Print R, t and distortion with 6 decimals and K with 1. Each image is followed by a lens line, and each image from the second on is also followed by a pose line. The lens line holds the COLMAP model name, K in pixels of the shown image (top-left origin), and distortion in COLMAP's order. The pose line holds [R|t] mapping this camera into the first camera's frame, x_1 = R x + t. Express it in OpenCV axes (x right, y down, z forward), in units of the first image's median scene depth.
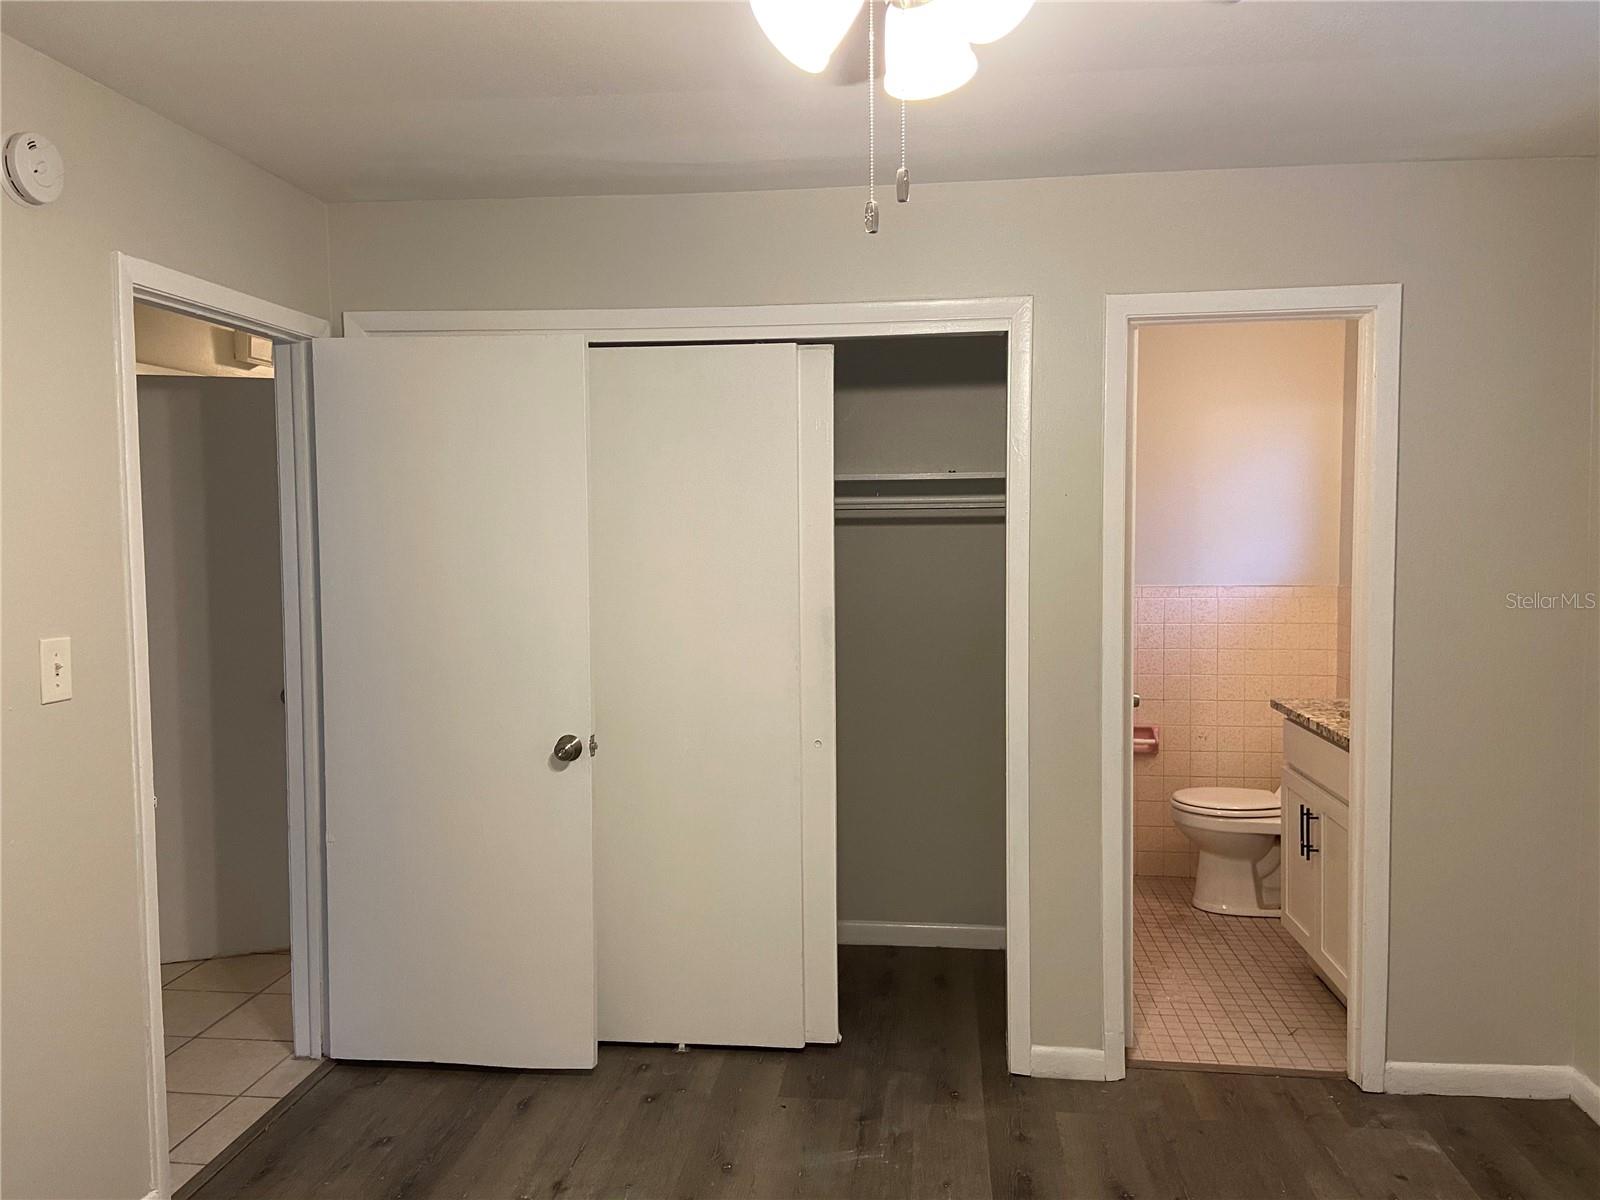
lens RADIAL K [[1220.9, 0, 809.4], [0, 1220.9, 592.0], [0, 0, 1]] dist [0.063408, -0.004059]
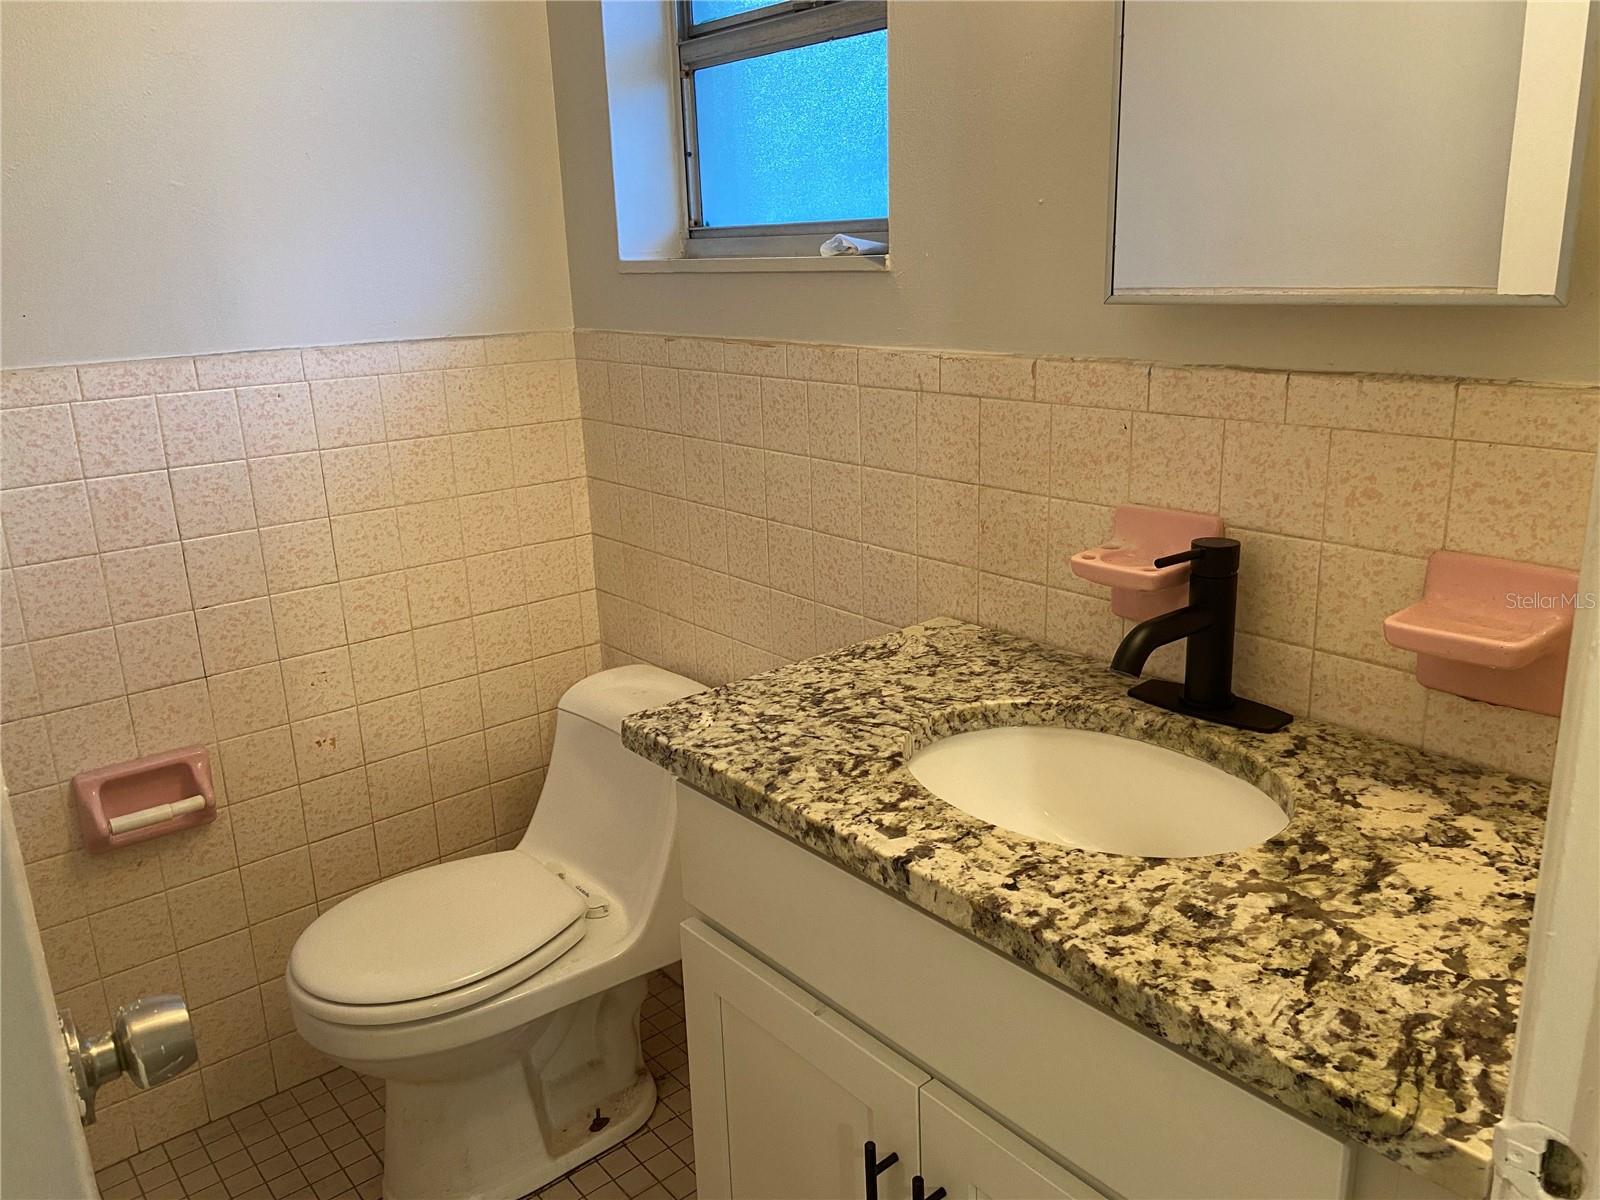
lens RADIAL K [[1220.9, 0, 800.8], [0, 1220.9, 600.0], [0, 0, 1]] dist [0.063408, -0.004059]
pose [[0.704974, -0.210755, 0.677196, 0.170537], [0.066979, 0.970345, 0.232261, -0.007926], [-0.706064, -0.118380, 0.698184, 0.626812]]
